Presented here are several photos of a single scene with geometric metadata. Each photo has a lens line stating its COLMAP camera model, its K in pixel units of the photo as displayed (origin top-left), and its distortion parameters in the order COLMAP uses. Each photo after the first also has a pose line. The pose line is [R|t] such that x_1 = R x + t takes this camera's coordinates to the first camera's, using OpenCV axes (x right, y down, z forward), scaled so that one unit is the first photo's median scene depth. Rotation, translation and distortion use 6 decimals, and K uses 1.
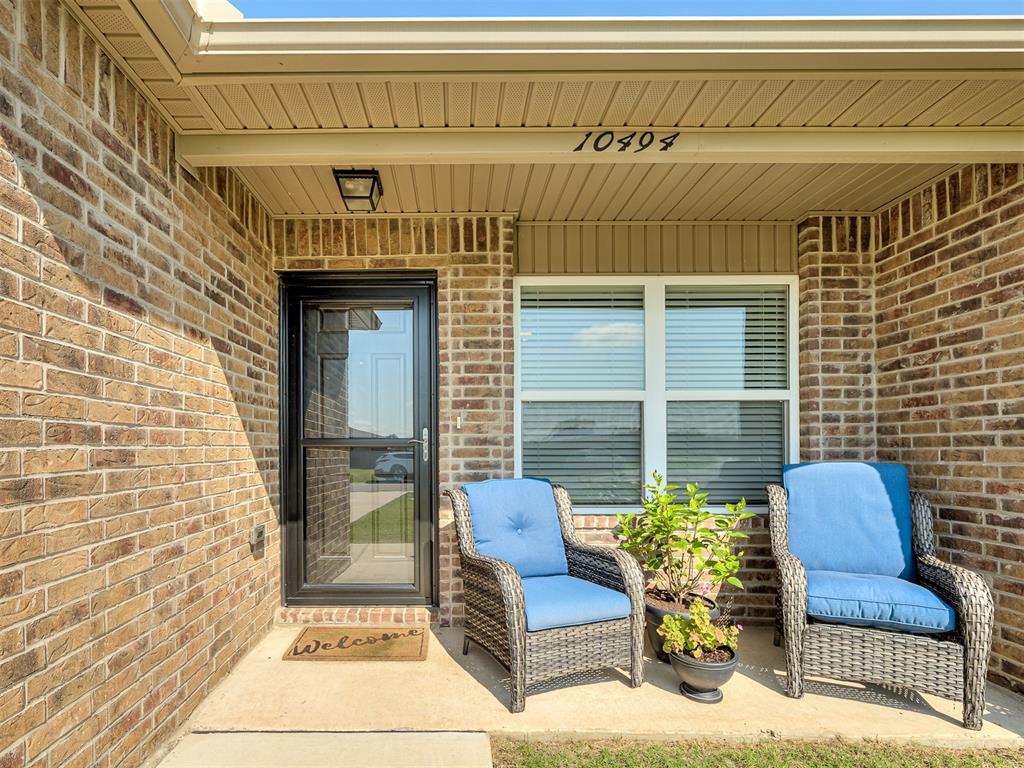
lens RADIAL K [[537.0, 0, 447.2], [0, 537.0, 452.7], [0, 0, 1]] dist [0.001777, -0.000373]
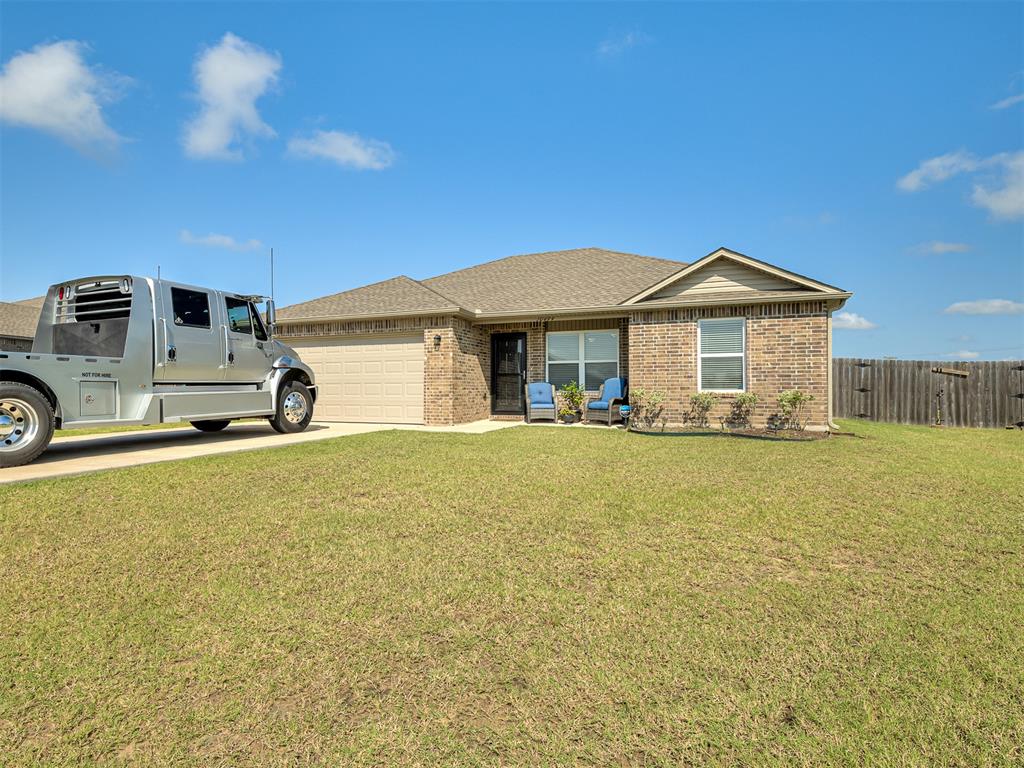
lens RADIAL K [[537.0, 0, 476.7], [0, 537.0, 405.6], [0, 0, 1]] dist [0.001777, -0.000373]
pose [[0.924223, 0.011597, -0.381678, 1.218808], [-0.006869, 0.999882, 0.013748, 0.168497], [0.381792, -0.010085, 0.924193, -2.981069]]
